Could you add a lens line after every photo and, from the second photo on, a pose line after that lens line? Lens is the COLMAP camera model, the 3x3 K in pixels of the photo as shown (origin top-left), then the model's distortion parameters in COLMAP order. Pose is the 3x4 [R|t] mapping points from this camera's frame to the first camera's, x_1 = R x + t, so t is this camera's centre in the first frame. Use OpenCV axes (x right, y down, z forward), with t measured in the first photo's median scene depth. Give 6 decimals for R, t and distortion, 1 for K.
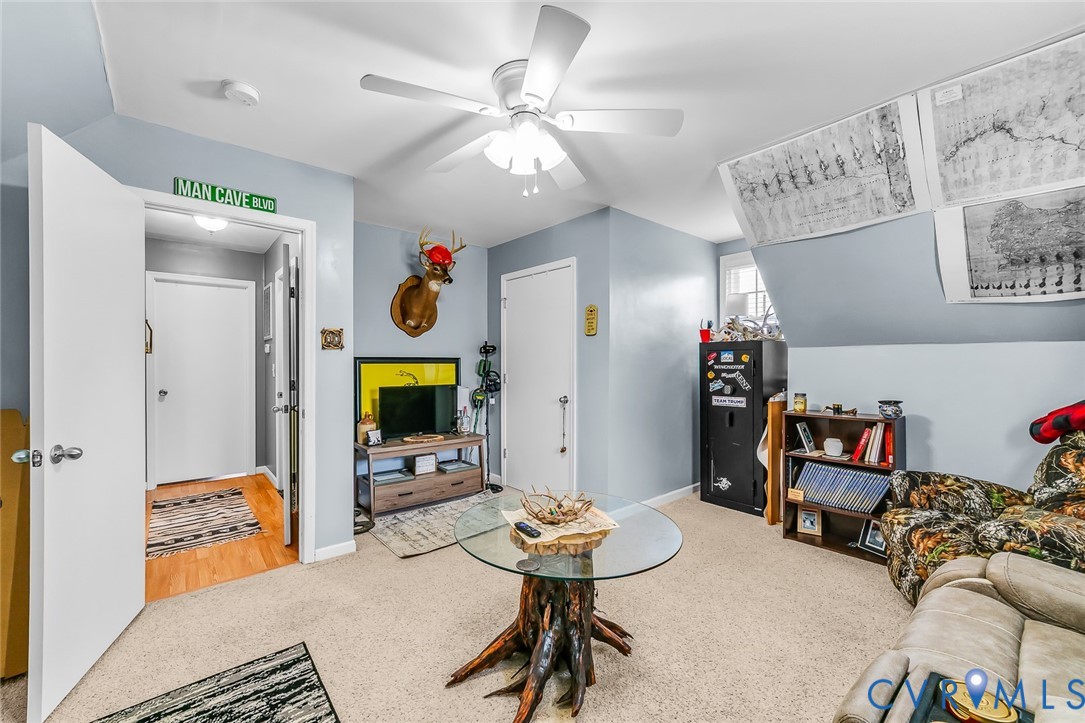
lens RADIAL K [[434.1, 0, 544.7], [0, 434.1, 360.8], [0, 0, 1]] dist [-0.007864, 0.004083]
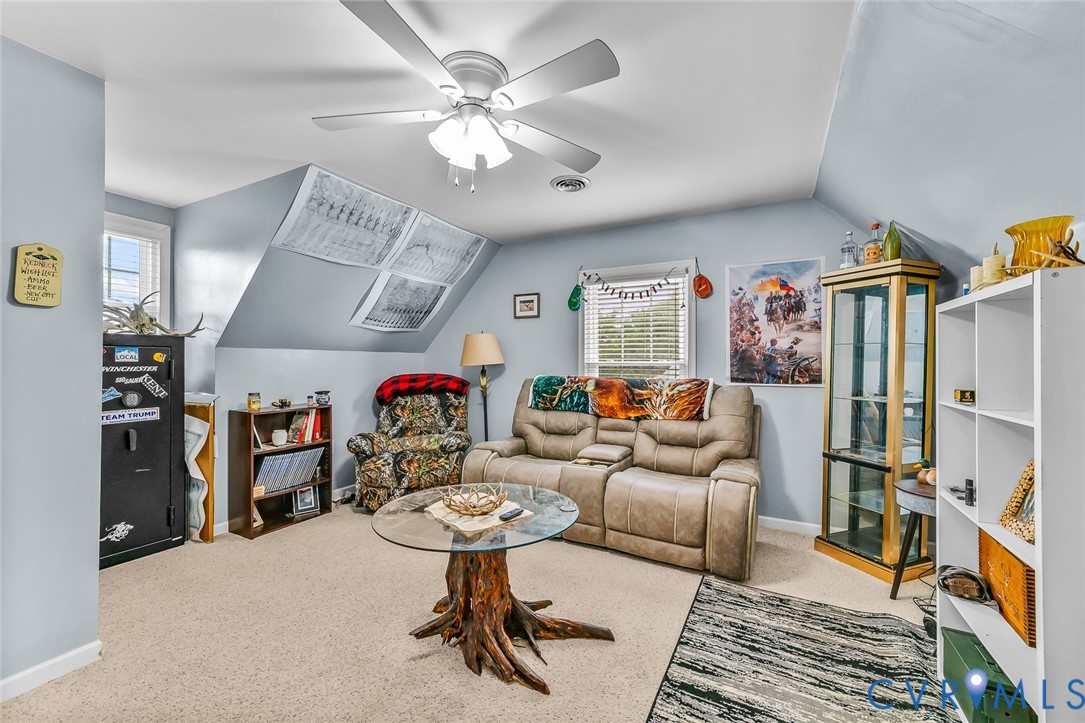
lens RADIAL K [[434.1, 0, 544.0], [0, 434.1, 363.6], [0, 0, 1]] dist [-0.007864, 0.004083]
pose [[-0.361752, -0.003779, 0.932267, -0.627216], [-0.008020, 0.999967, 0.000942, -0.001040], [-0.932240, -0.007136, -0.361771, 0.747155]]
